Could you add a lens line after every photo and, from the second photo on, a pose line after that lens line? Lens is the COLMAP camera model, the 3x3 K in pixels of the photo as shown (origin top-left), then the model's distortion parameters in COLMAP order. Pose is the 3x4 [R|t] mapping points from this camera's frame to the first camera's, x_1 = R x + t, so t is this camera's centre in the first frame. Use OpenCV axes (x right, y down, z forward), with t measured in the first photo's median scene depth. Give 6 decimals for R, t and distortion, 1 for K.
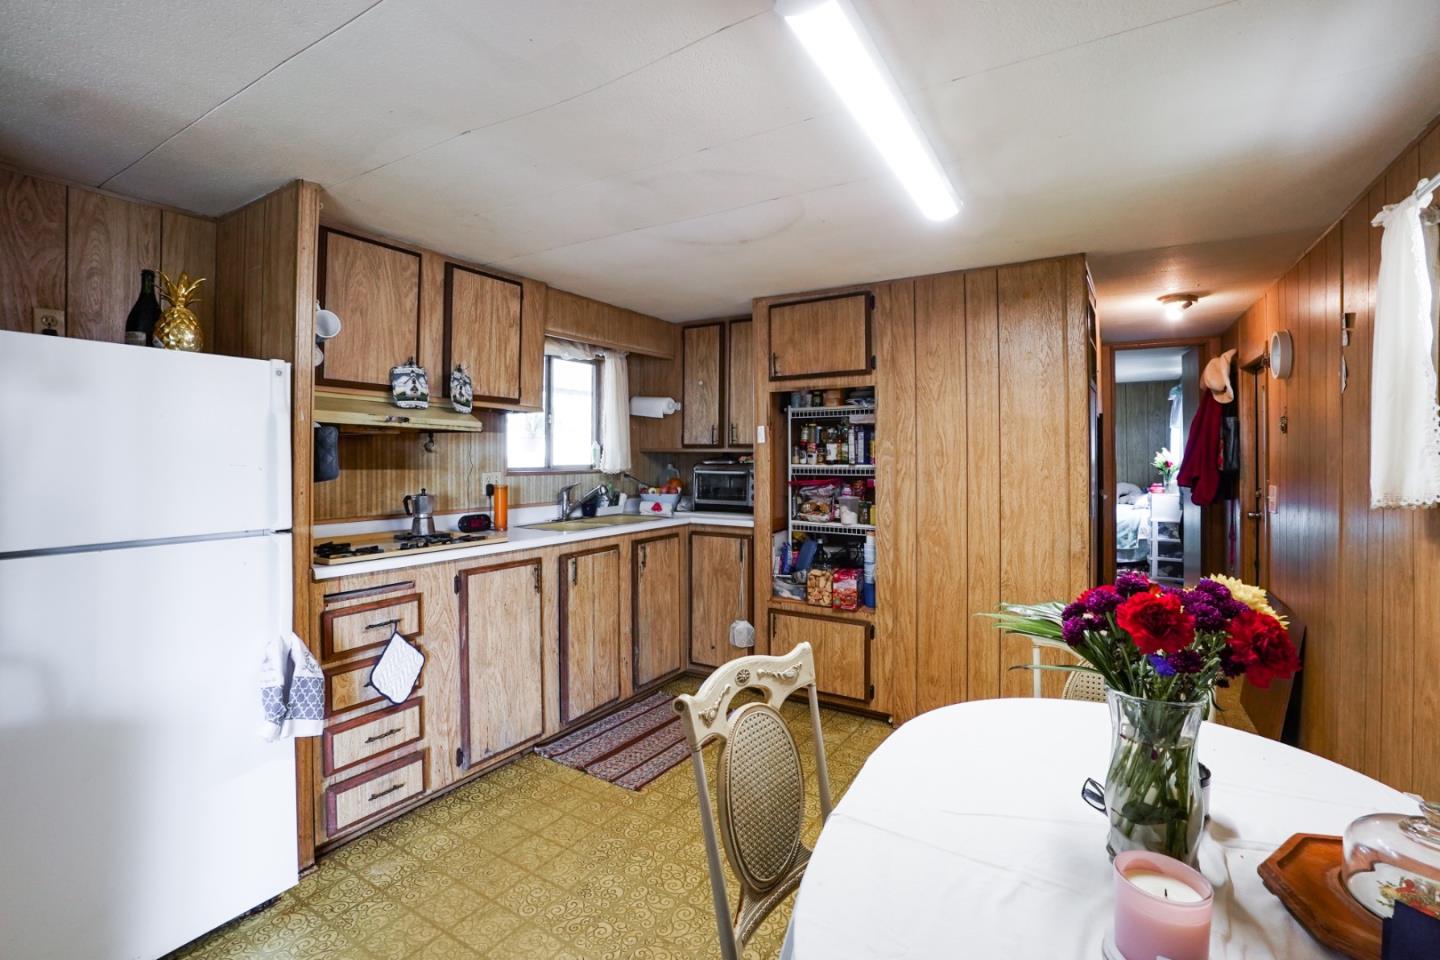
lens RADIAL K [[668.4, 0, 701.7], [0, 668.4, 460.8], [0, 0, 1]] dist [-0.029929, 0.004015]
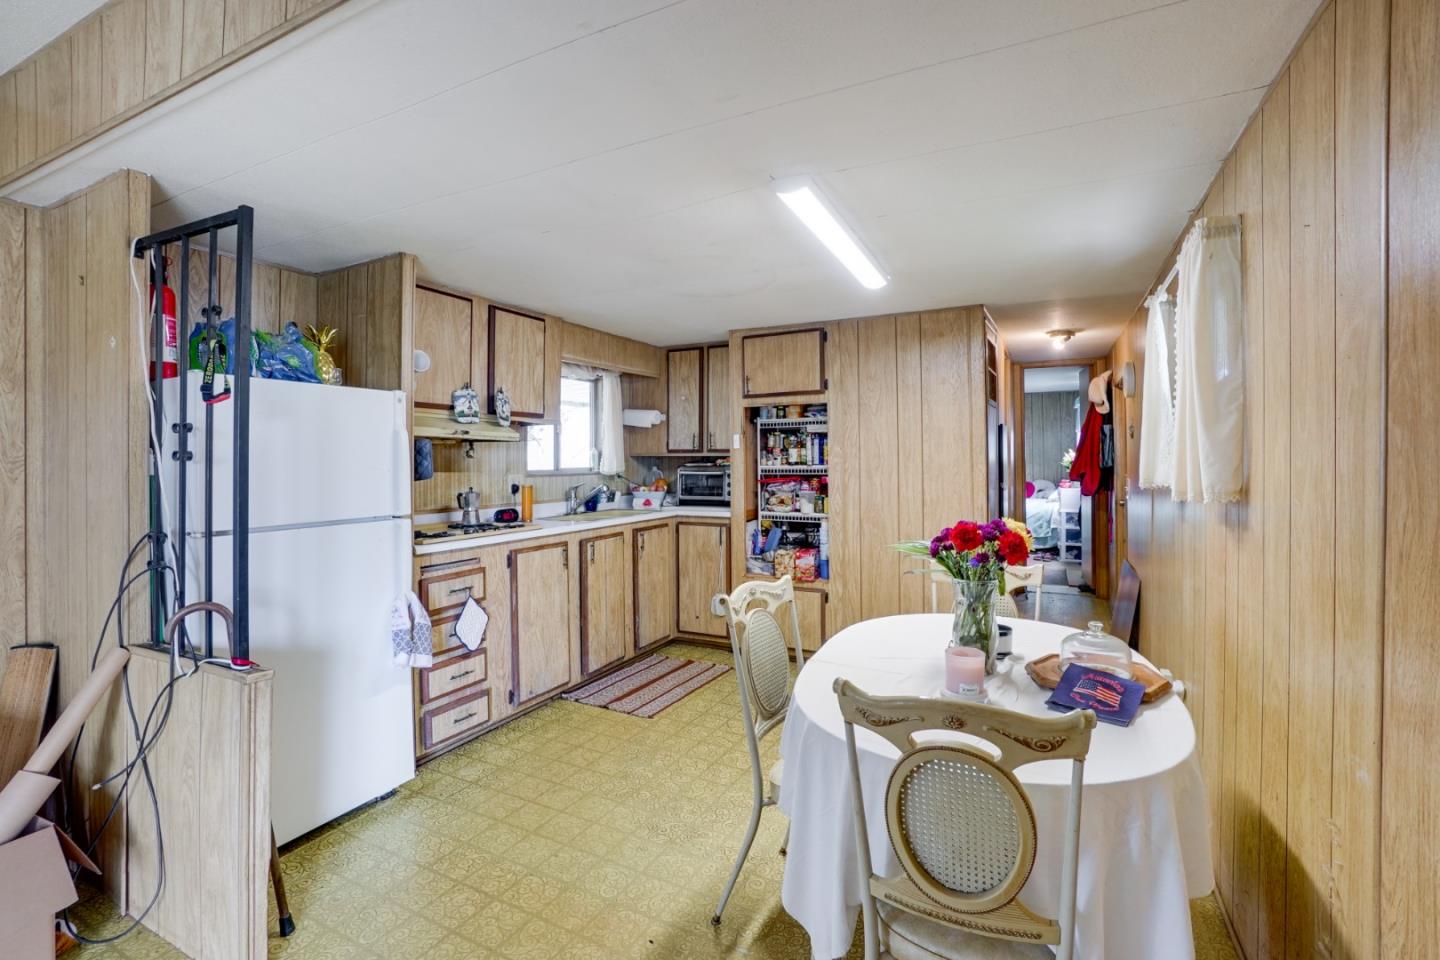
lens RADIAL K [[668.4, 0, 715.8], [0, 668.4, 471.8], [0, 0, 1]] dist [-0.029929, 0.004015]
pose [[0.995759, -0.009204, 0.091540, -0.075027], [0.008160, 0.999897, 0.011769, 0.002125], [-0.091639, -0.010972, 0.995732, -0.266017]]
